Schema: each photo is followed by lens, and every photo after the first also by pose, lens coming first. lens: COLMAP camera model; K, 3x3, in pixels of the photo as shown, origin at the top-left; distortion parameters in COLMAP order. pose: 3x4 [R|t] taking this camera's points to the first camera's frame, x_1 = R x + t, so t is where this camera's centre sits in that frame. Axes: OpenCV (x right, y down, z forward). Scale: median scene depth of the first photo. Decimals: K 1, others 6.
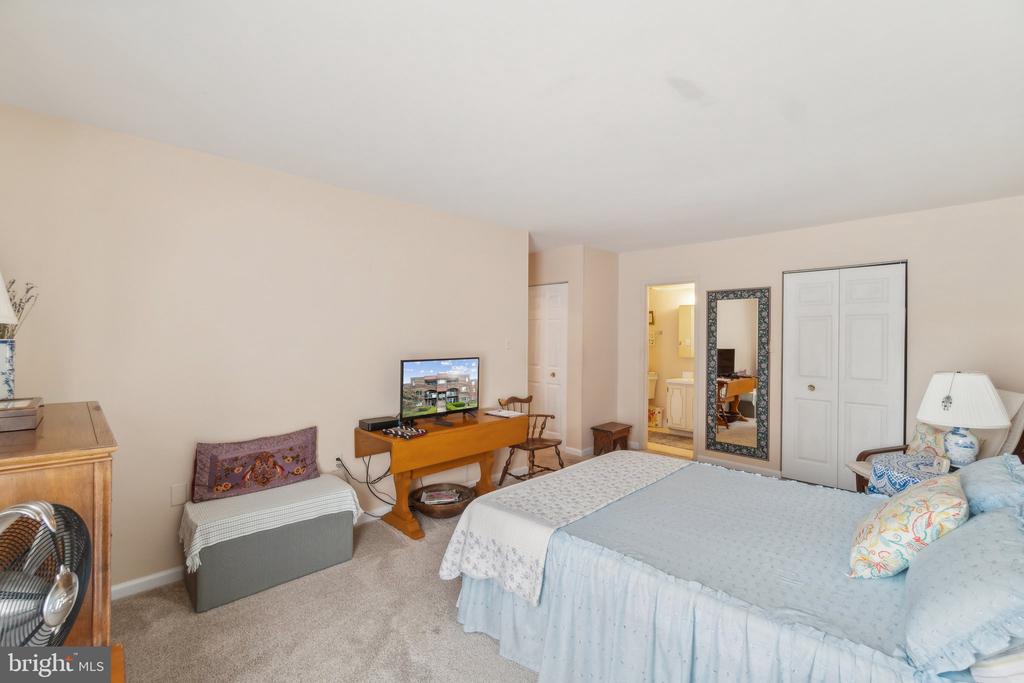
lens RADIAL K [[447.2, 0, 517.9], [0, 447.2, 341.9], [0, 0, 1]] dist [-0.002825, -0.000460]
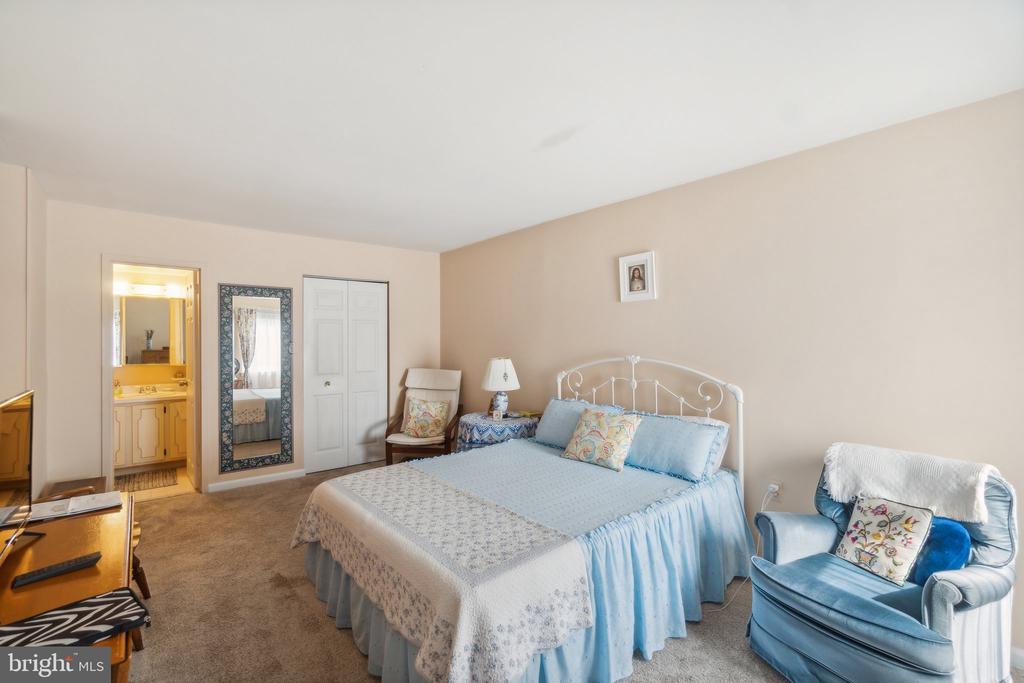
lens RADIAL K [[447.2, 0, 491.1], [0, 447.2, 334.1], [0, 0, 1]] dist [-0.002825, -0.000460]
pose [[0.117988, 0.003618, 0.993008, -0.368294], [0.011891, 0.999917, -0.005056, -0.009485], [-0.992944, 0.012404, 0.117935, 0.431052]]
